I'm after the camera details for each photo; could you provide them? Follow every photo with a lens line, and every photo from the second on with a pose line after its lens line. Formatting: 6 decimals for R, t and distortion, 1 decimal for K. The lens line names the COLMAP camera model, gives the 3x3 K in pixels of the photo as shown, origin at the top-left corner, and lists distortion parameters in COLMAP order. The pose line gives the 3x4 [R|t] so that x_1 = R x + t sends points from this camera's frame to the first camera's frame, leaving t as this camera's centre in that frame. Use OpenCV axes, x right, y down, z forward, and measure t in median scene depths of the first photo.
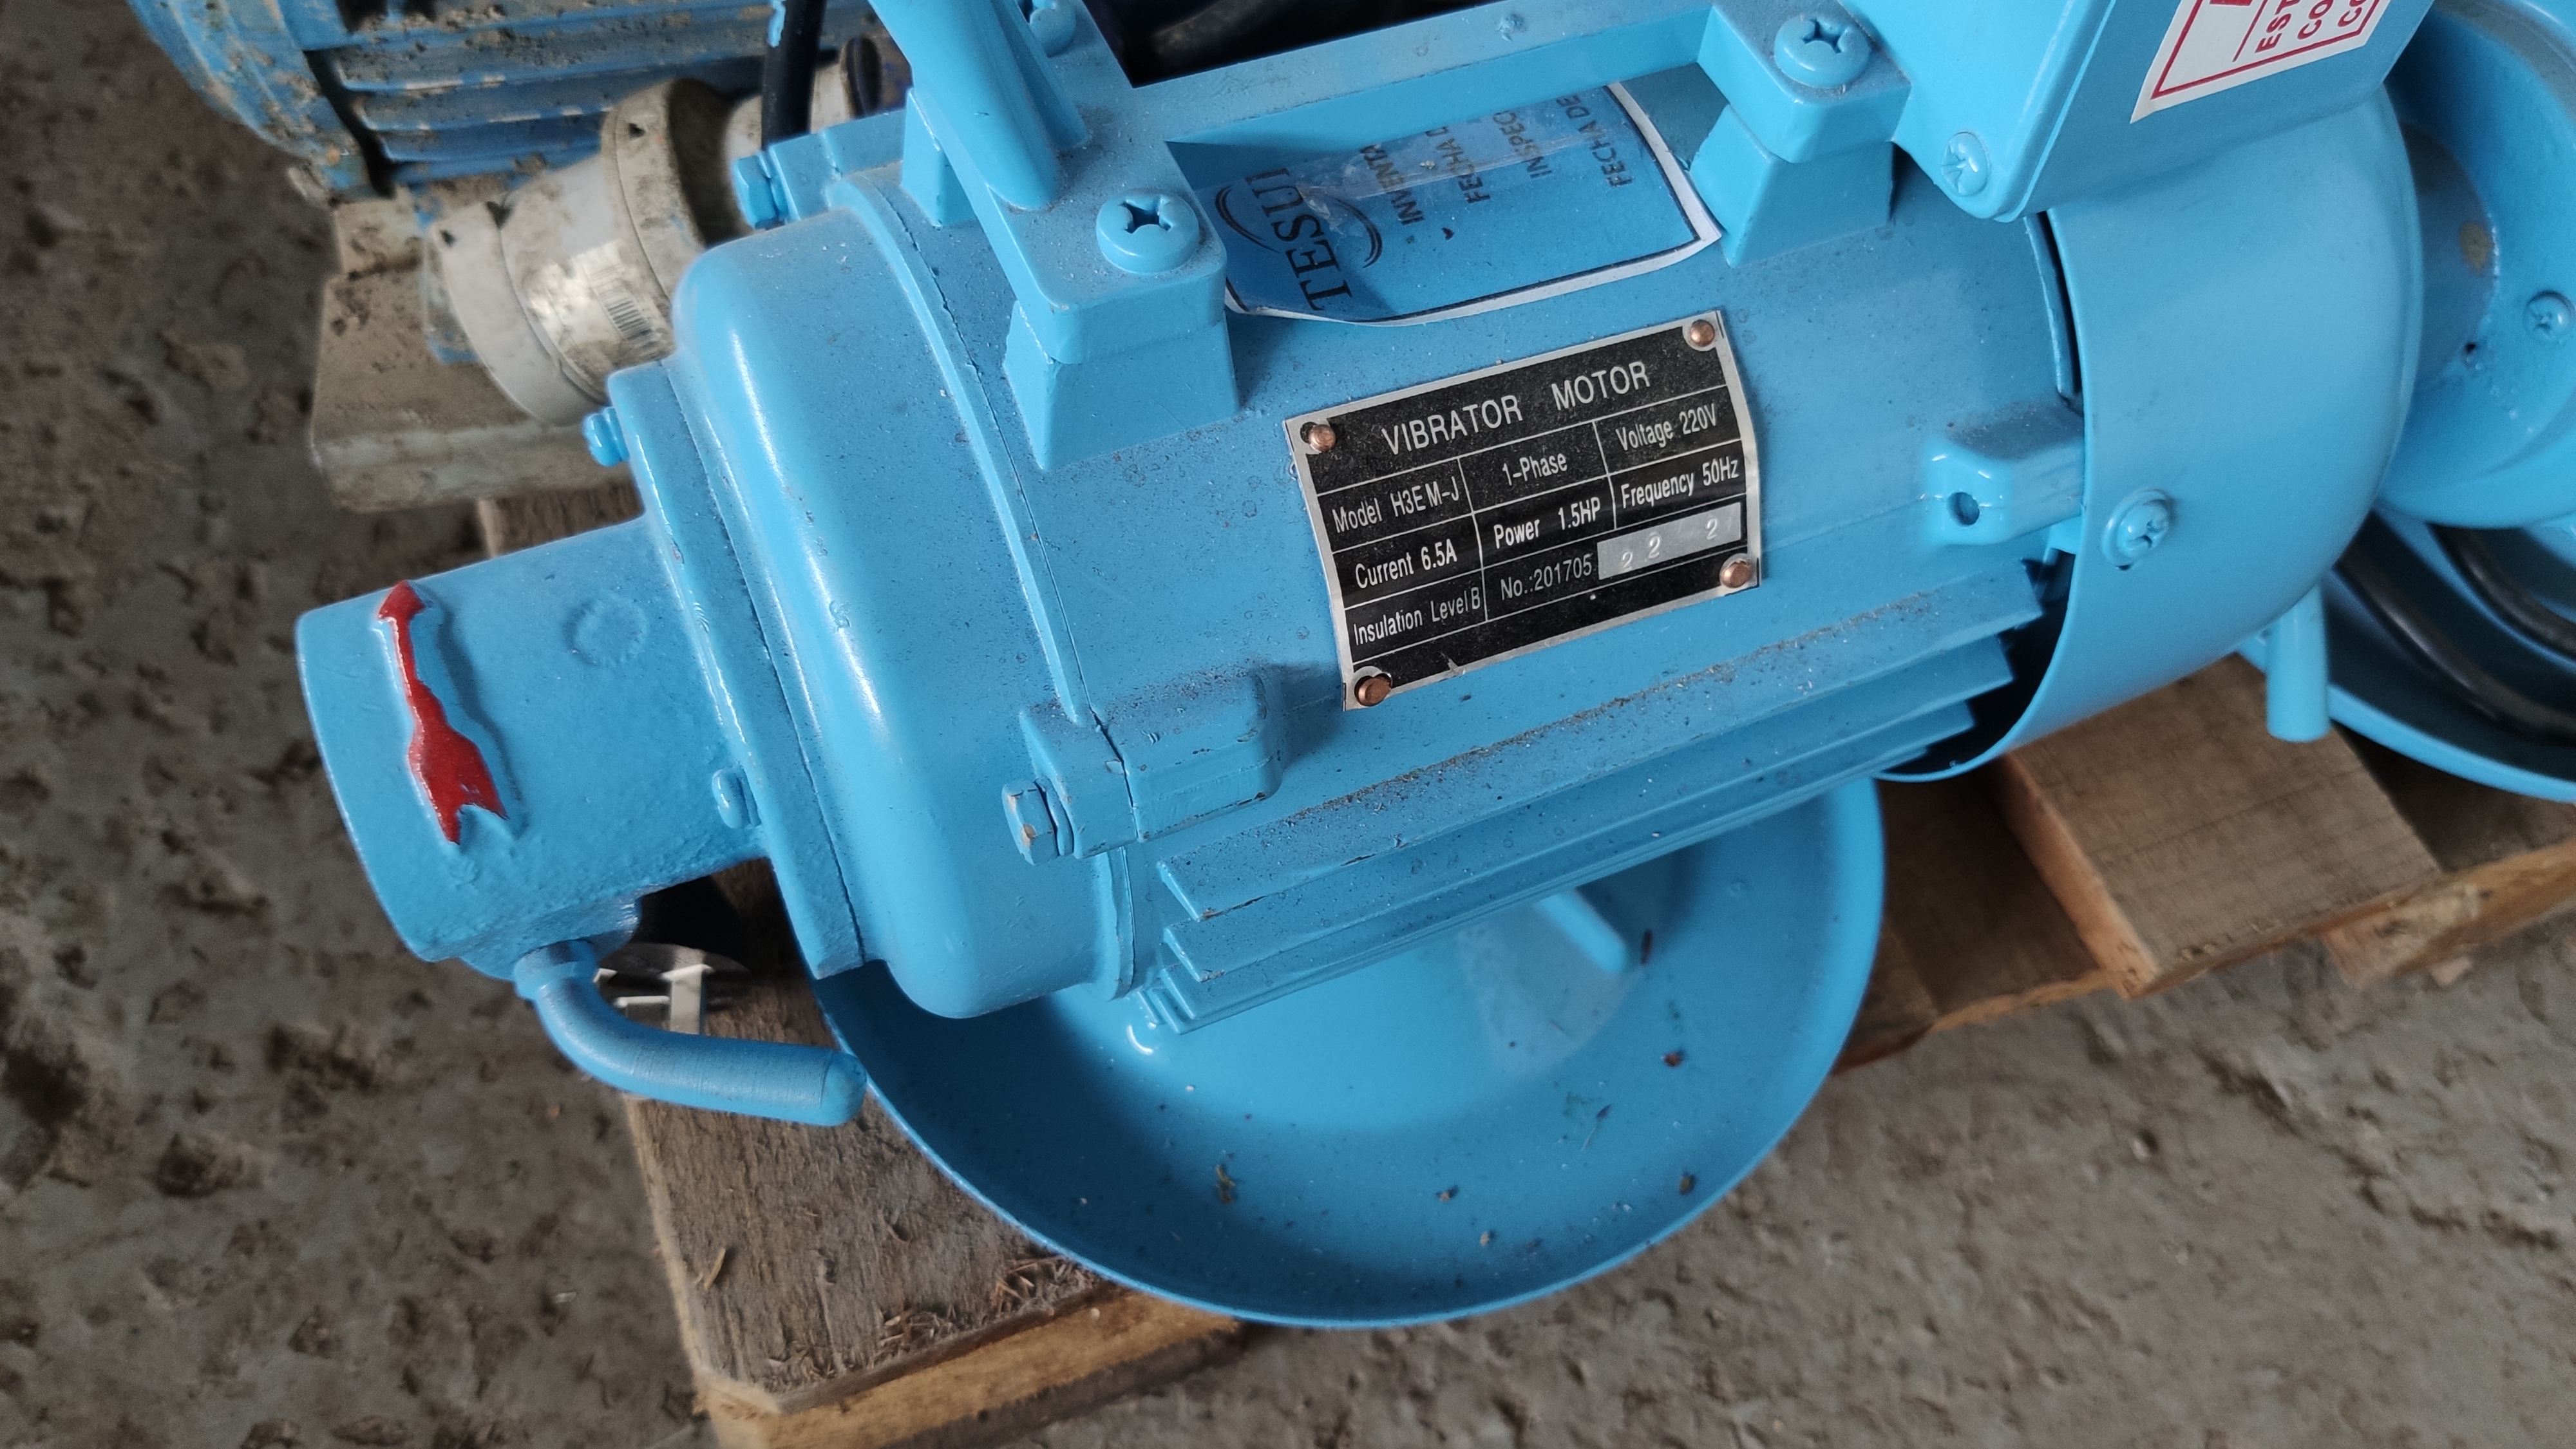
lens RADIAL K [[2035.9, 0, 1288.0], [0, 2035.9, 724.5], [0, 0, 1]] dist [0.023057, -0.081783]
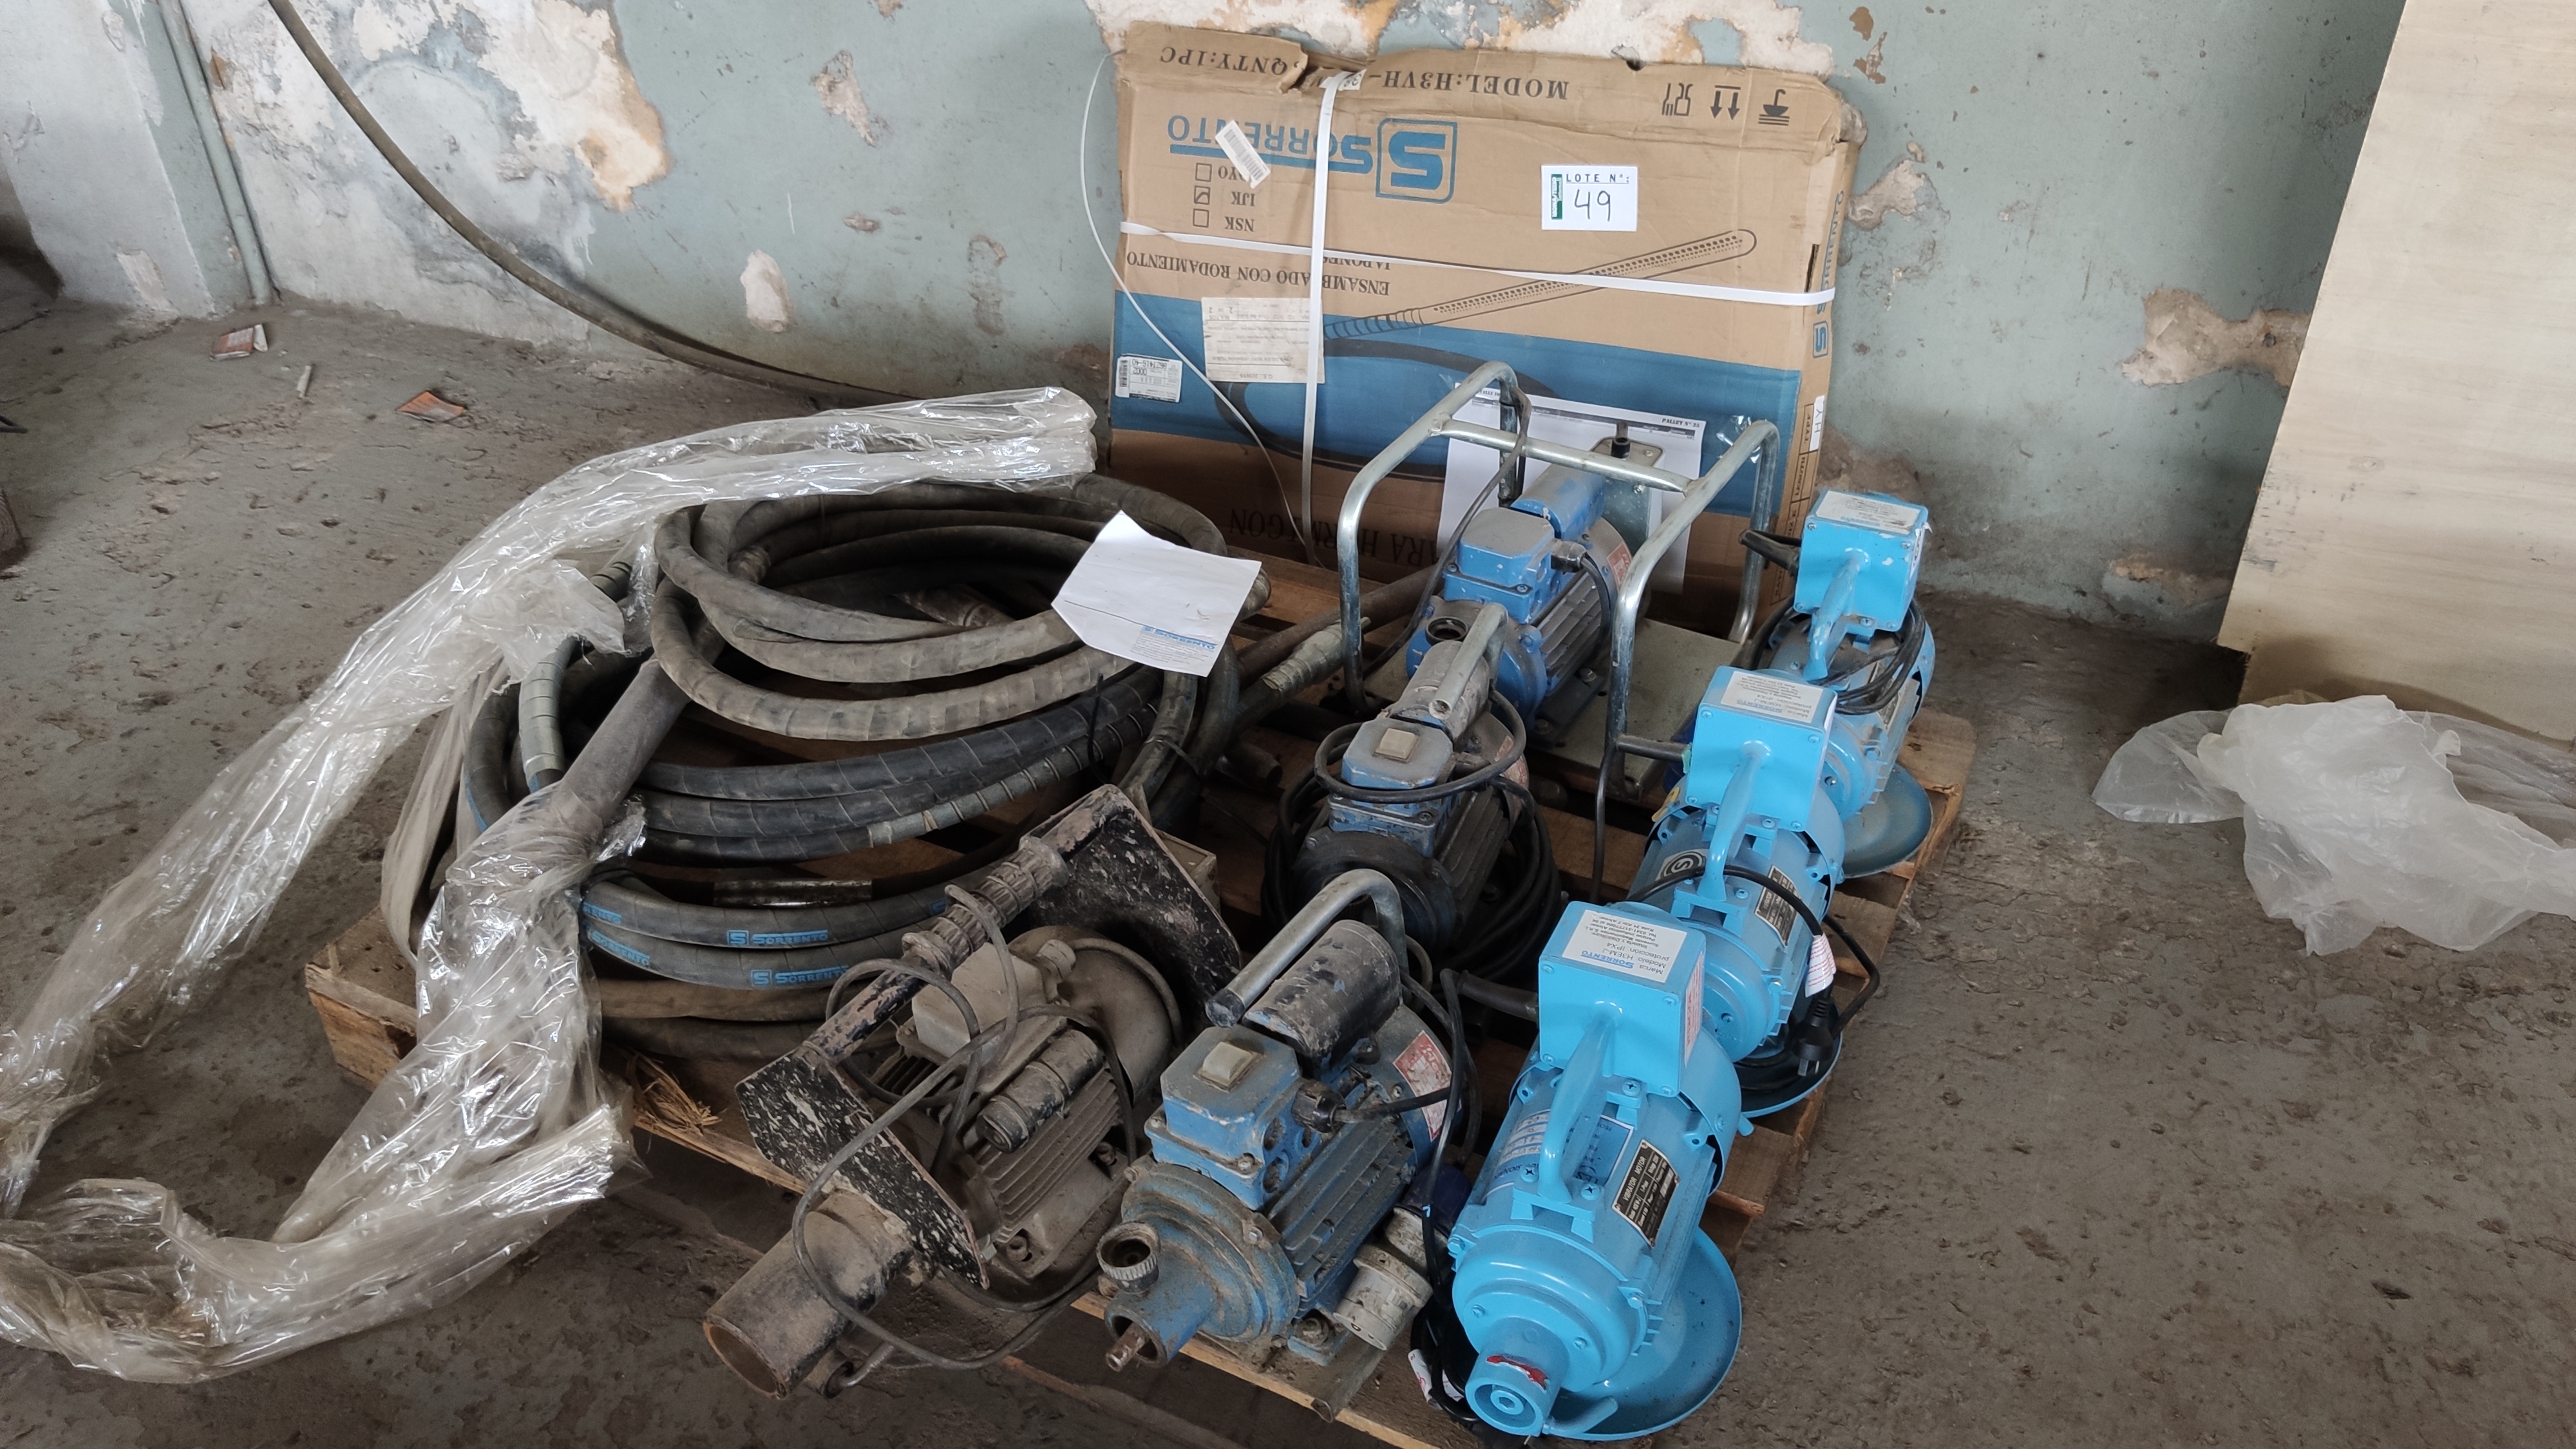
lens RADIAL K [[2057.2, 0, 1288.0], [0, 2057.2, 724.5], [0, 0, 1]] dist [0.054555, -0.117794]
pose [[0.735818, -0.494173, 0.462996, -1.688952], [0.622389, 0.762934, -0.174826, -0.476465], [-0.266841, 0.416803, 0.868948, -2.656290]]
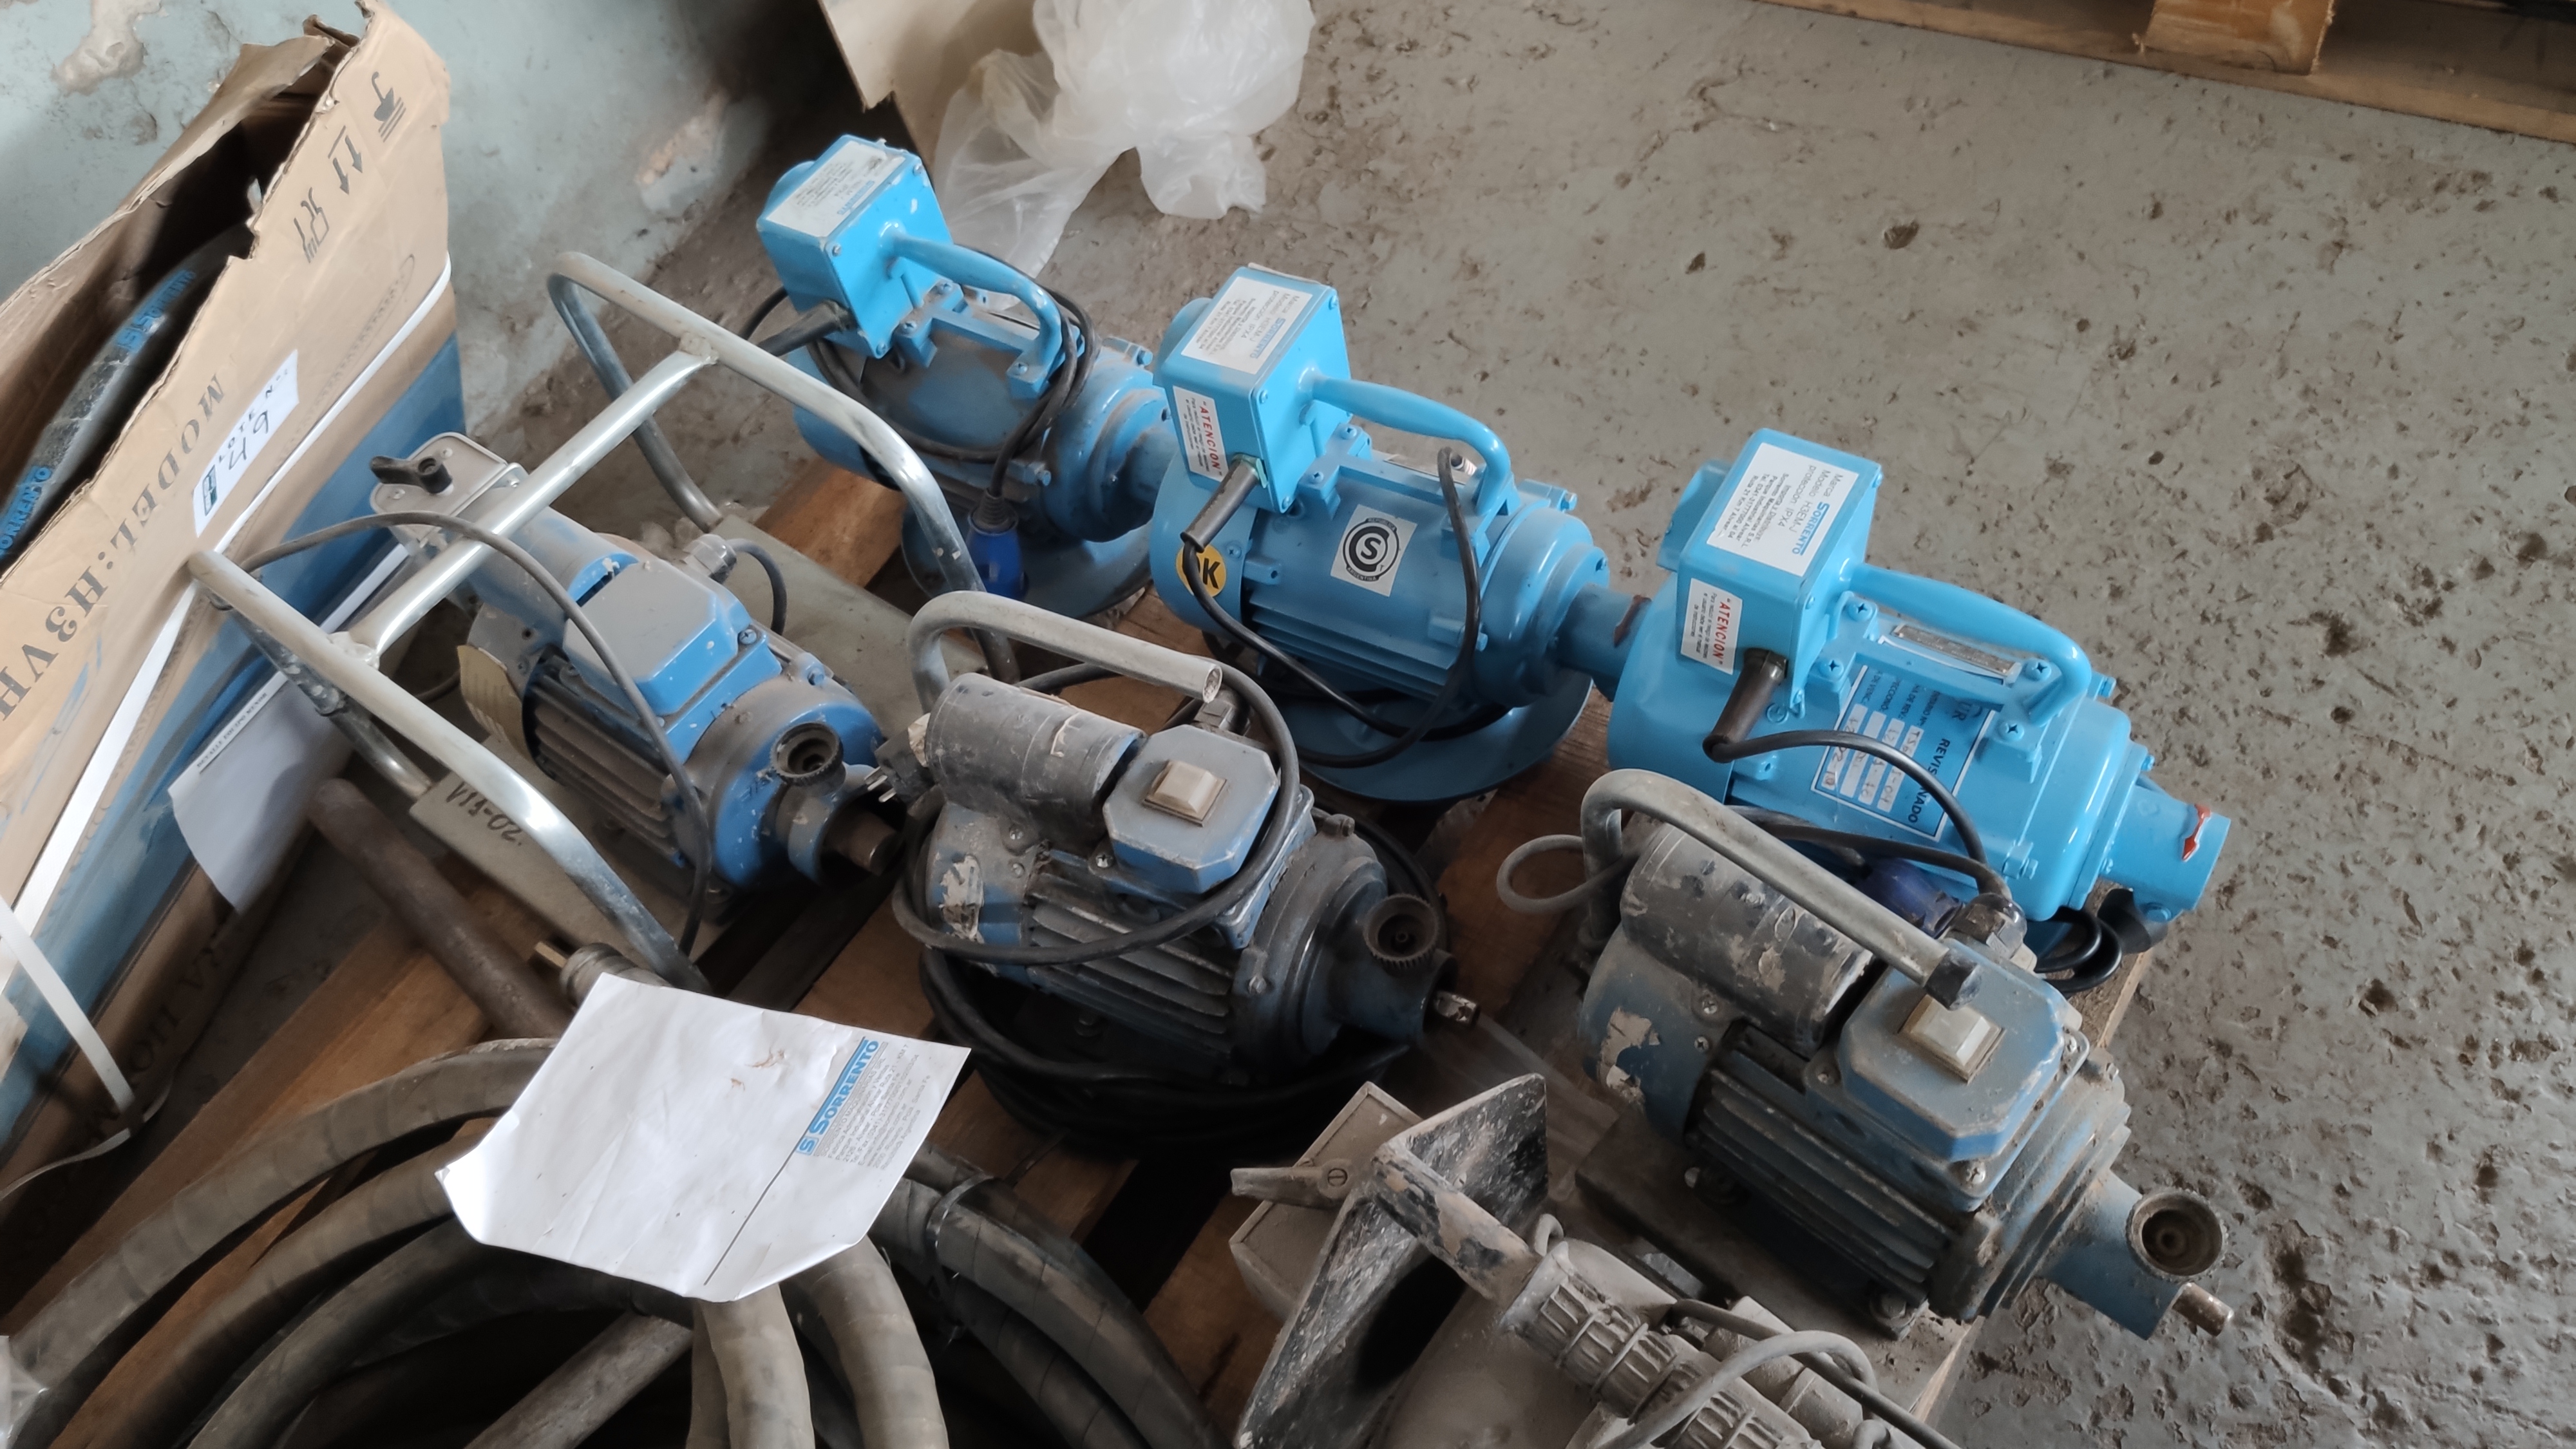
lens RADIAL K [[1965.3, 0, 1207.0], [0, 1965.3, 727.0], [0, 0, 1]] dist [0.040519, -0.112380]
pose [[-0.580434, -0.663687, 0.471821, -0.713343], [0.739282, -0.186563, 0.647037, -2.794585], [-0.341406, 0.724371, 0.598939, -0.525917]]
